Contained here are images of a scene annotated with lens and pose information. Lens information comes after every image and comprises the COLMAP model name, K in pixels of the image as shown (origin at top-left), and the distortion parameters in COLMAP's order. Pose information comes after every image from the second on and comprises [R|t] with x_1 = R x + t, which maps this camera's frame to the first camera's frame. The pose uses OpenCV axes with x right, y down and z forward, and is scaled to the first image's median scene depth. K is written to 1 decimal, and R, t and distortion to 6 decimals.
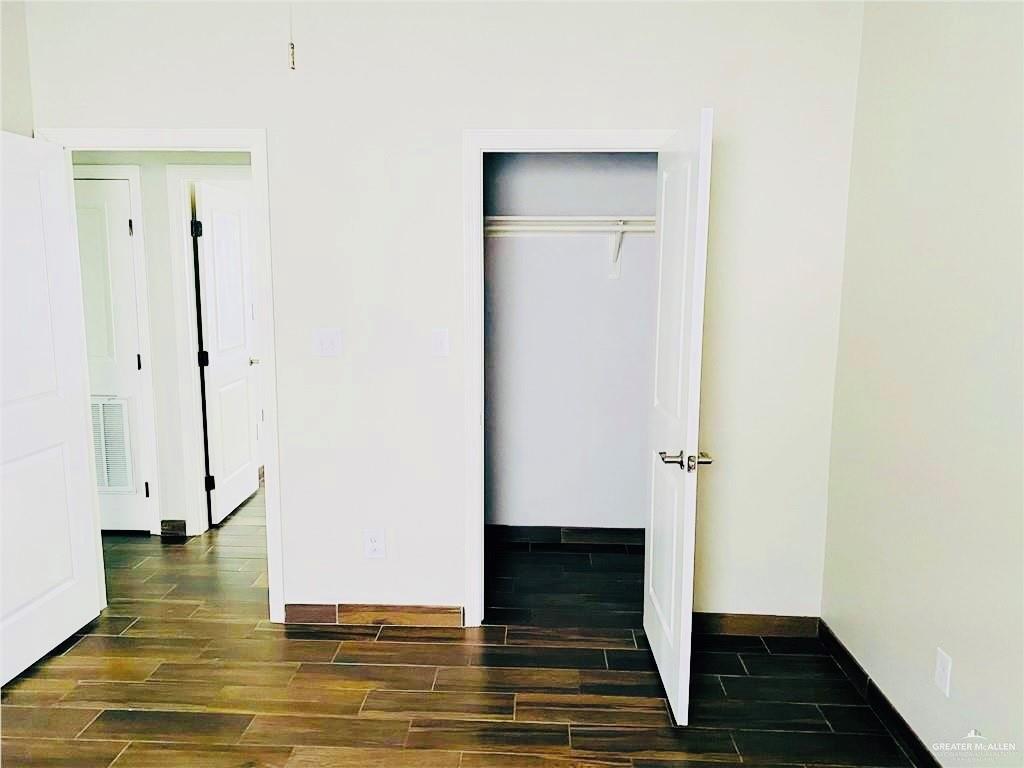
lens RADIAL K [[761.8, 0, 510.3], [0, 761.8, 379.7], [0, 0, 1]] dist [-0.001984, -0.008538]
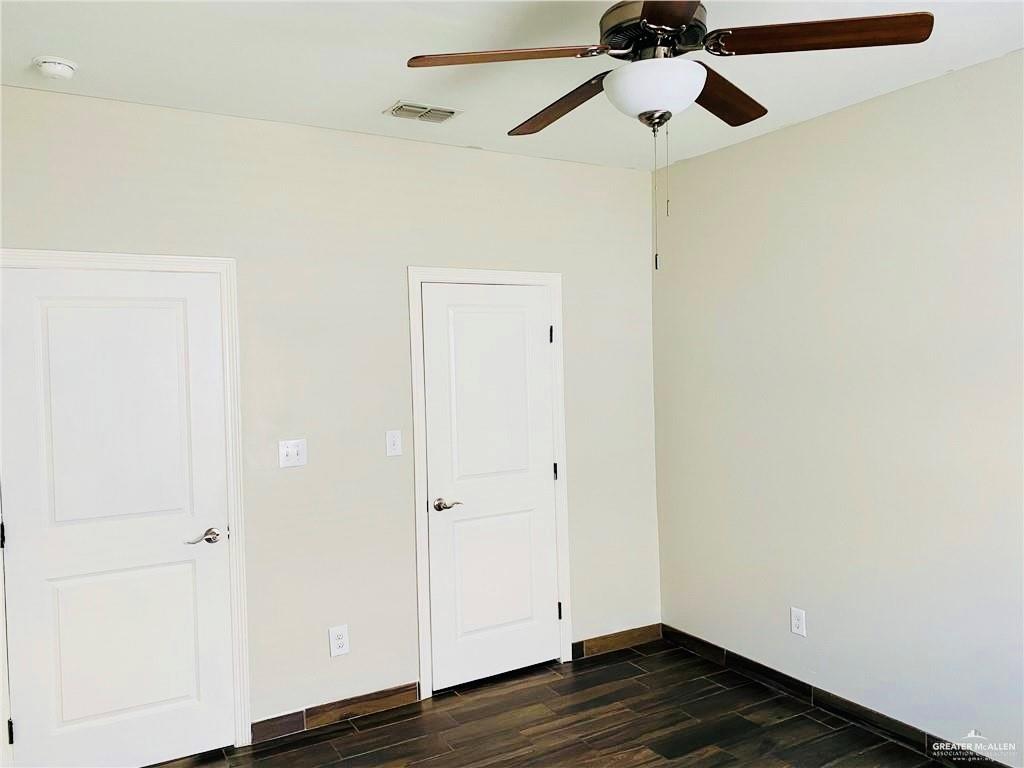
lens RADIAL K [[761.8, 0, 510.3], [0, 761.8, 379.7], [0, 0, 1]] dist [-0.001984, -0.008538]
pose [[0.847512, -0.040160, 0.529254, -0.519197], [0.102097, 0.990847, -0.088306, -0.025247], [-0.520864, 0.128876, 0.843855, -0.060182]]
